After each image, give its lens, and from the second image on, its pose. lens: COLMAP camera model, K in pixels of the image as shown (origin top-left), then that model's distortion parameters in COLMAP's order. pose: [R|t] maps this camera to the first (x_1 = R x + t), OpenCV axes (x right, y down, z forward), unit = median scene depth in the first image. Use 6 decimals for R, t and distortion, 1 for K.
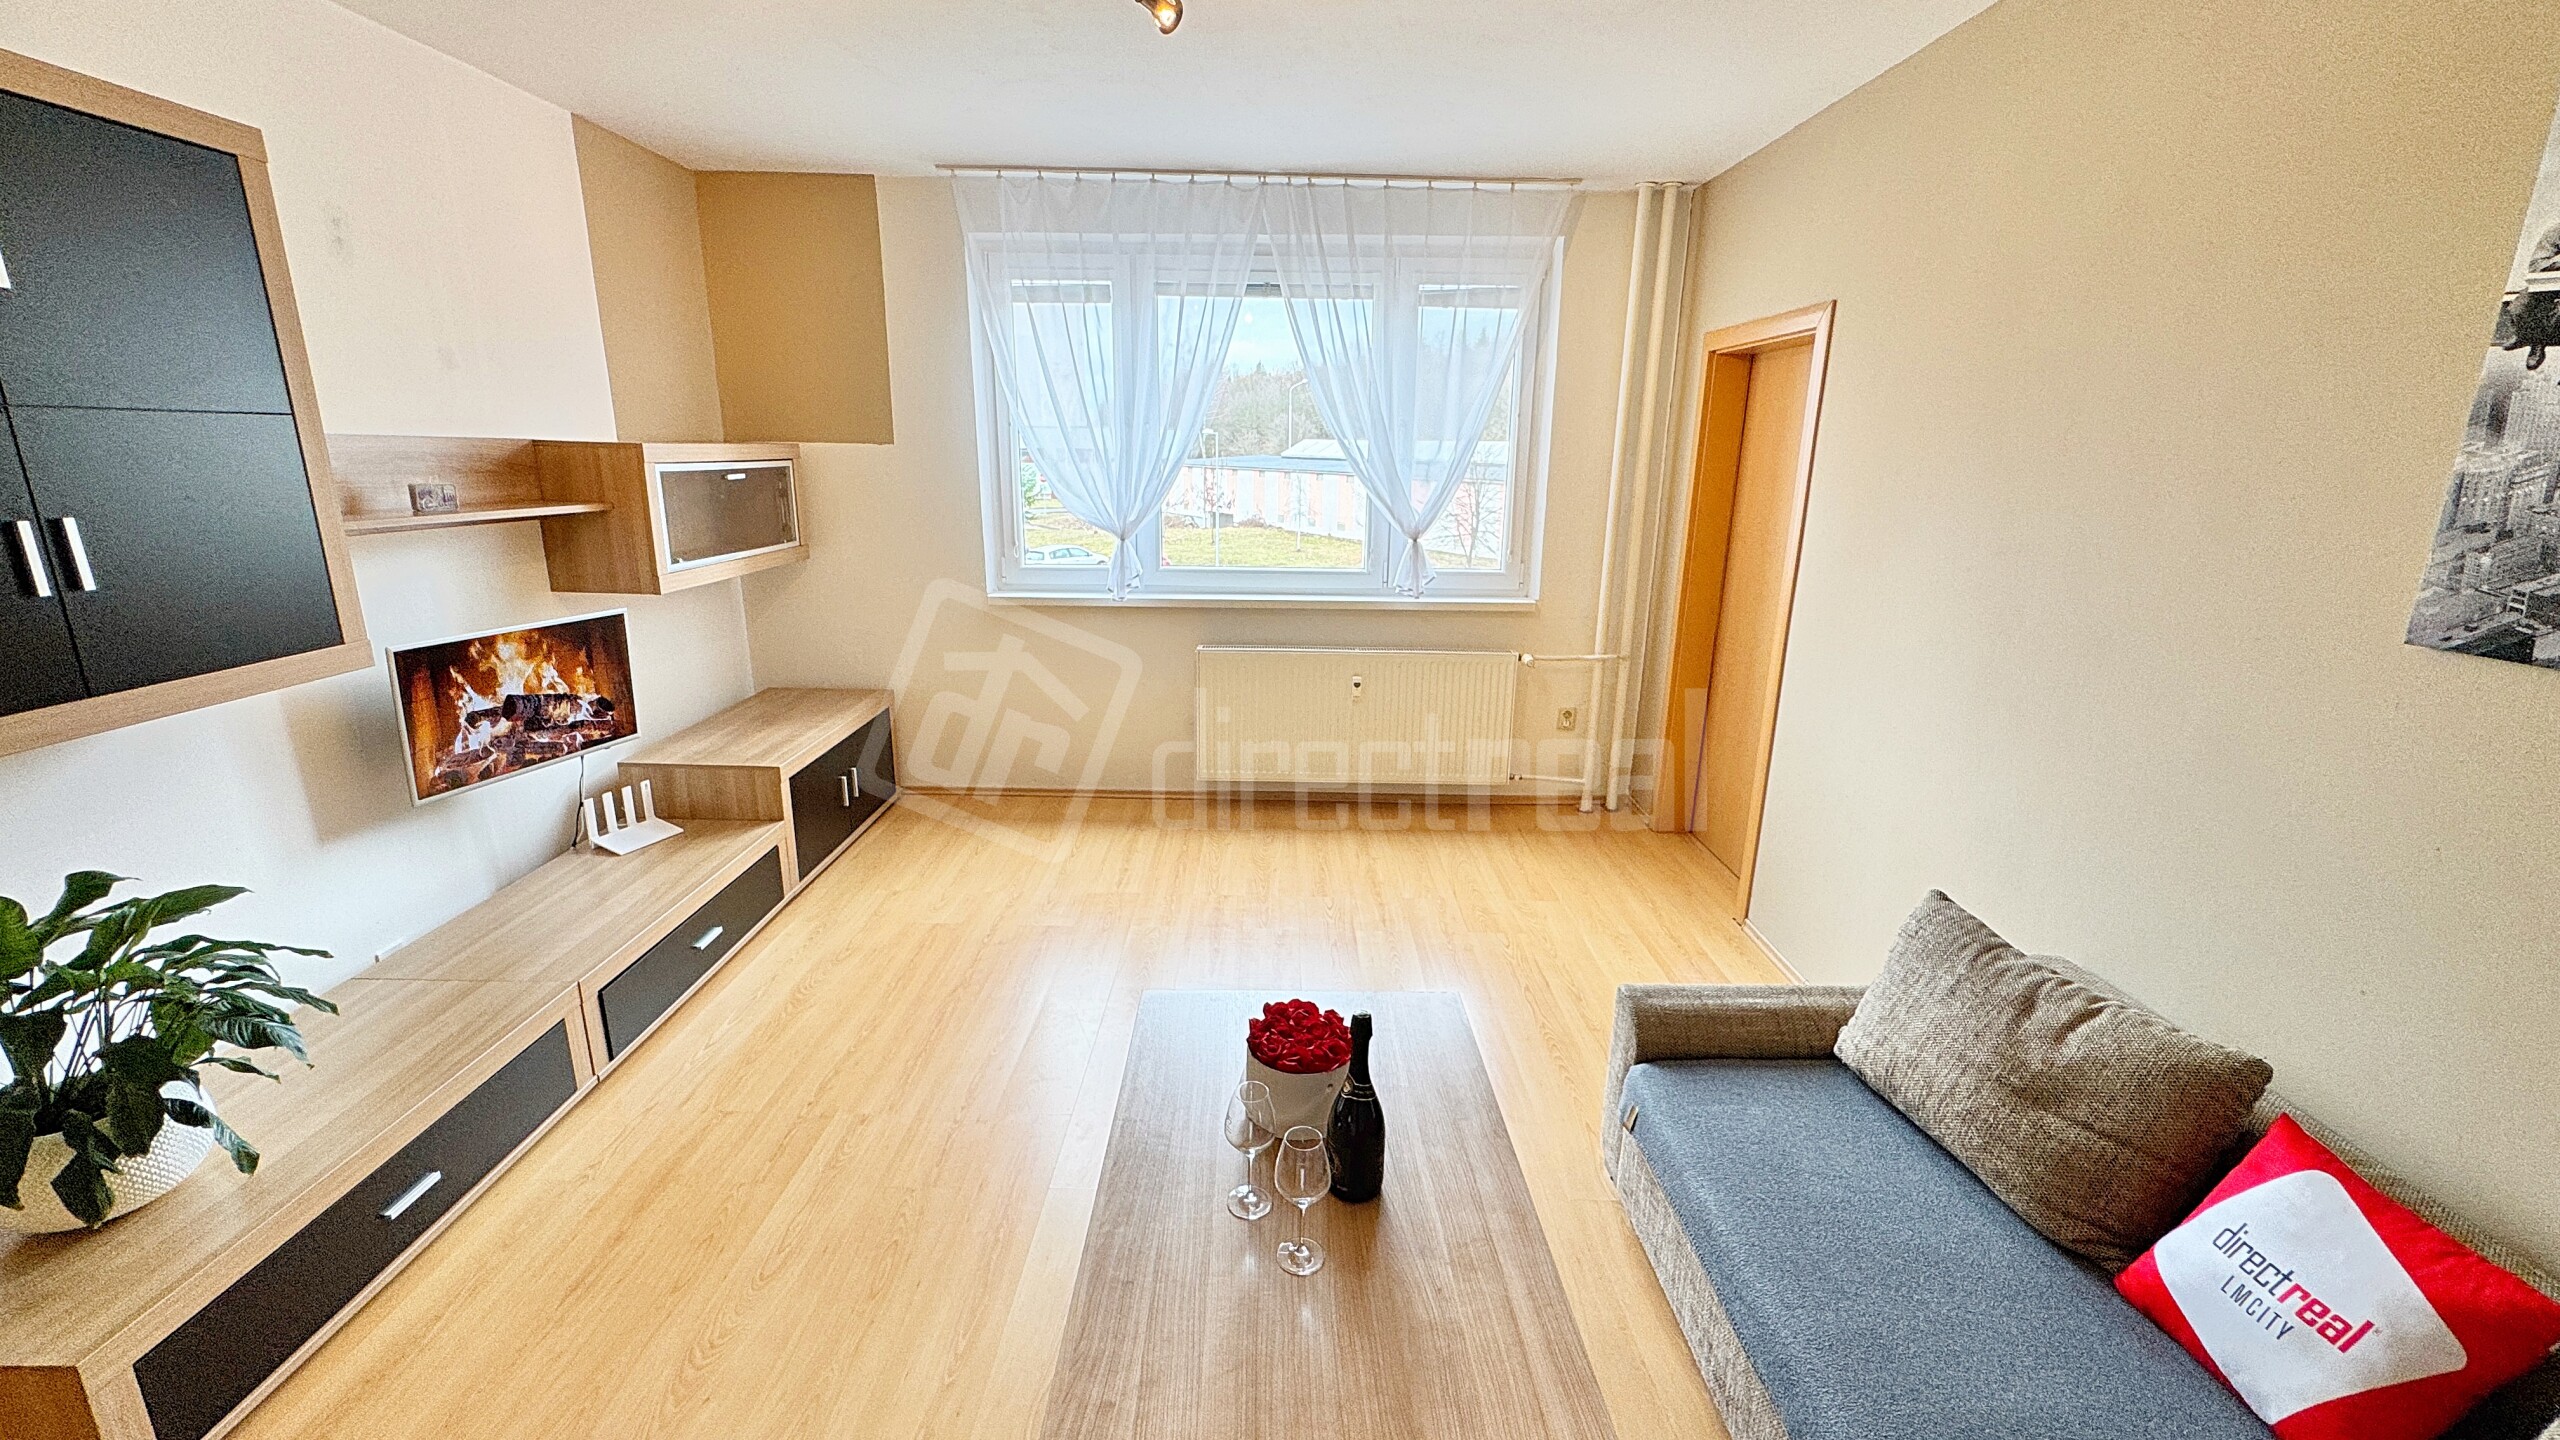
lens RADIAL K [[1022.7, 0, 1280.0], [0, 1022.7, 720.0], [0, 0, 1]] dist [-0.006173, 0.000461]
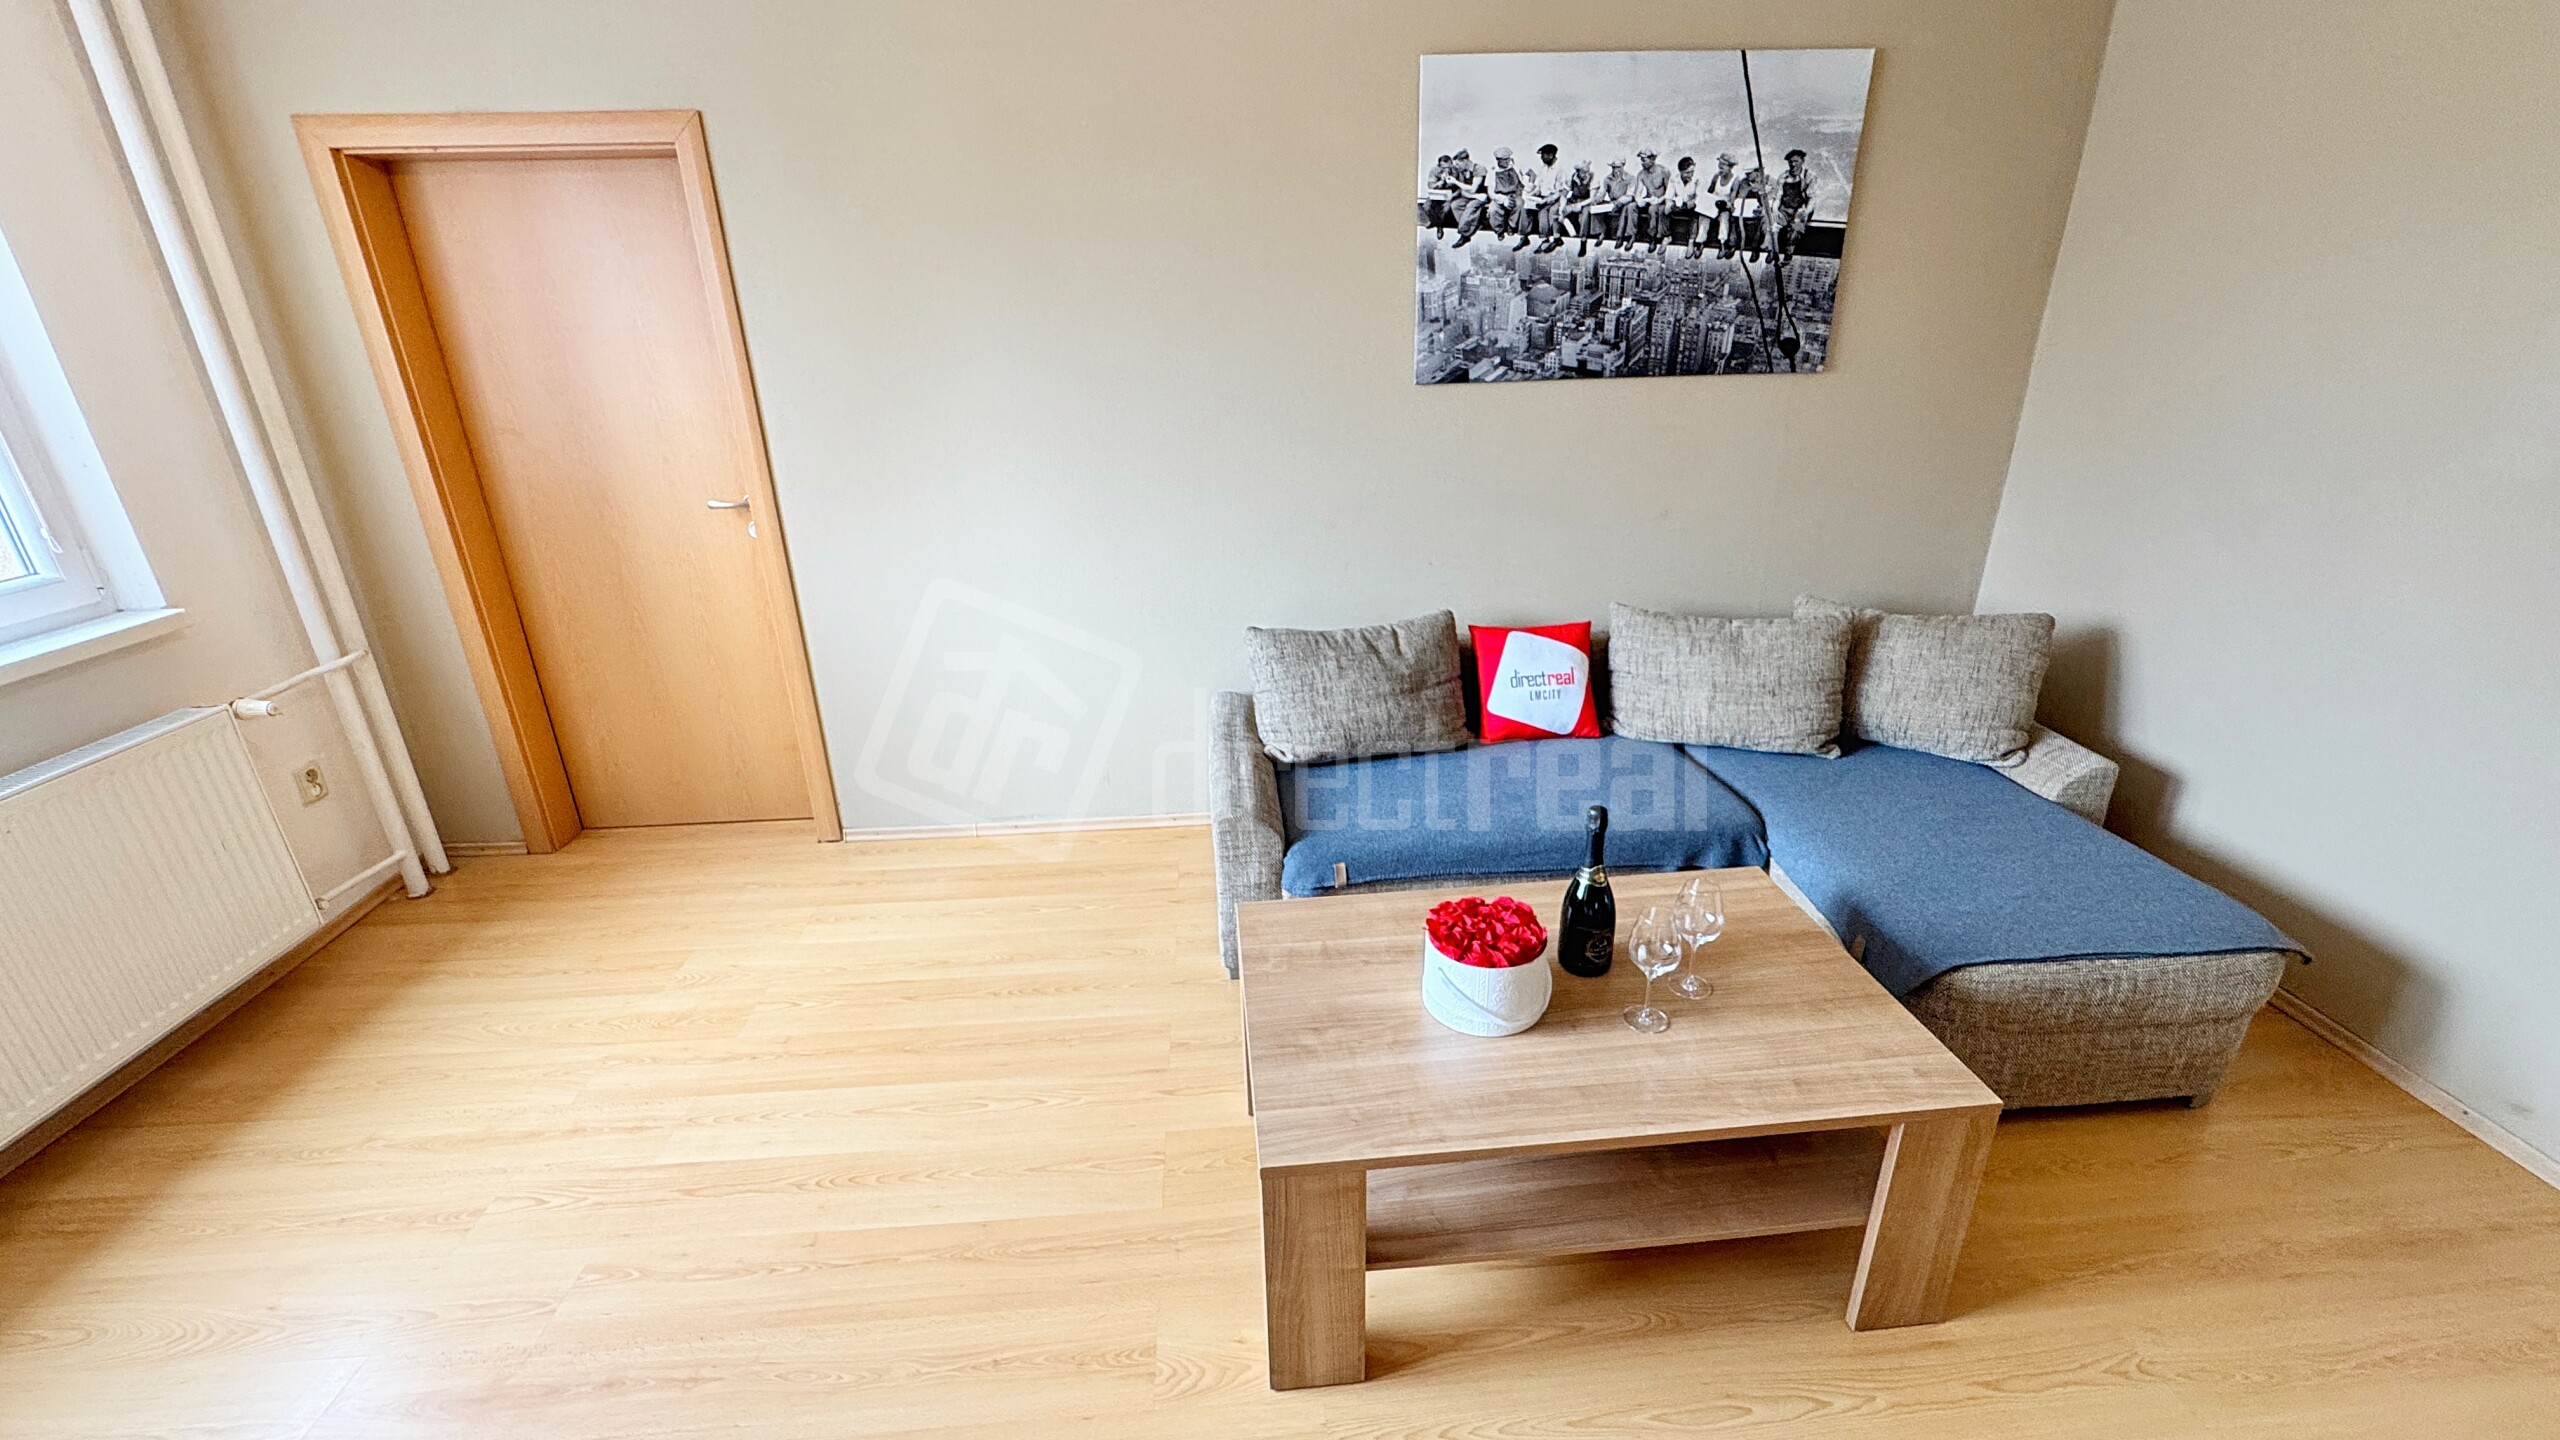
lens RADIAL K [[1027.3, 0, 1277.3], [0, 1027.3, 719.7], [0, 0, 1]] dist [-0.002622, 0.000482]
pose [[-0.073563, -0.374940, 0.924126, -0.429423], [0.278025, 0.882190, 0.380057, -0.150318], [-0.957753, 0.284889, 0.039346, 0.617644]]
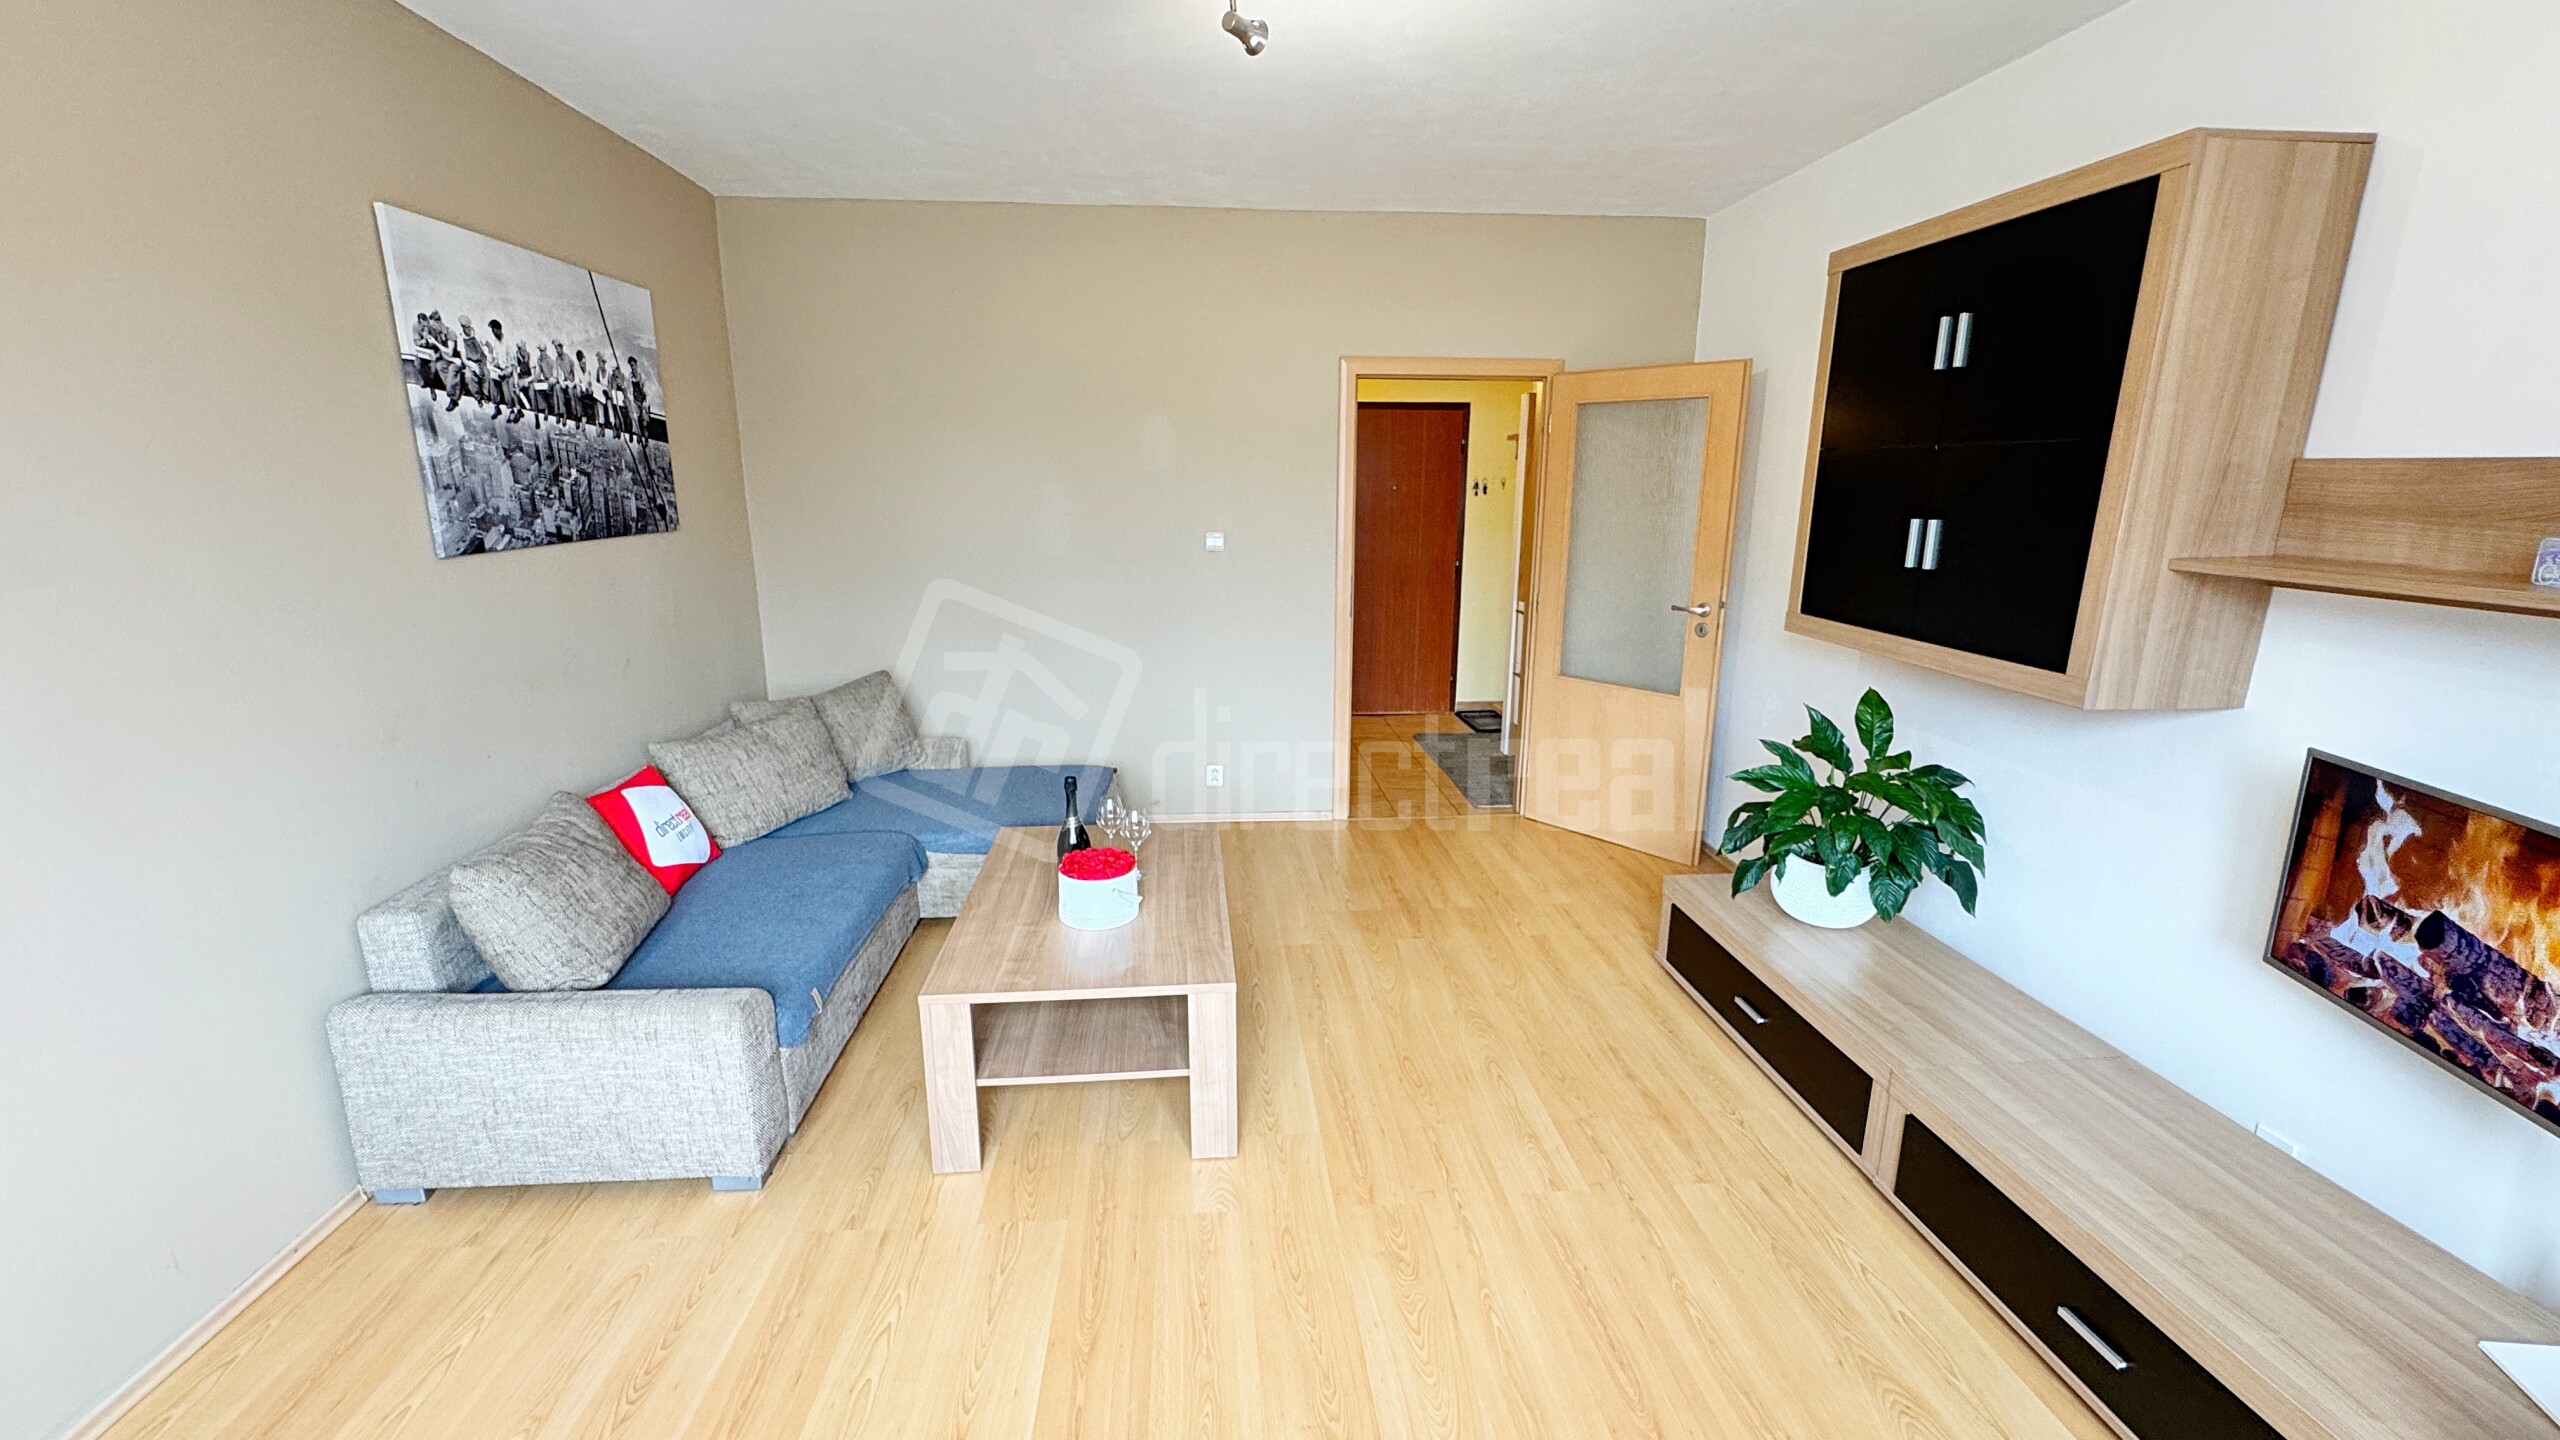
lens RADIAL K [[1027.3, 0, 1277.3], [0, 1027.3, 719.7], [0, 0, 1]] dist [-0.002622, 0.000482]
pose [[-0.996423, -0.000385, -0.084507, -0.061014], [-0.040515, 0.879753, 0.473702, -0.319797], [0.074163, 0.475432, -0.876621, 1.240324]]
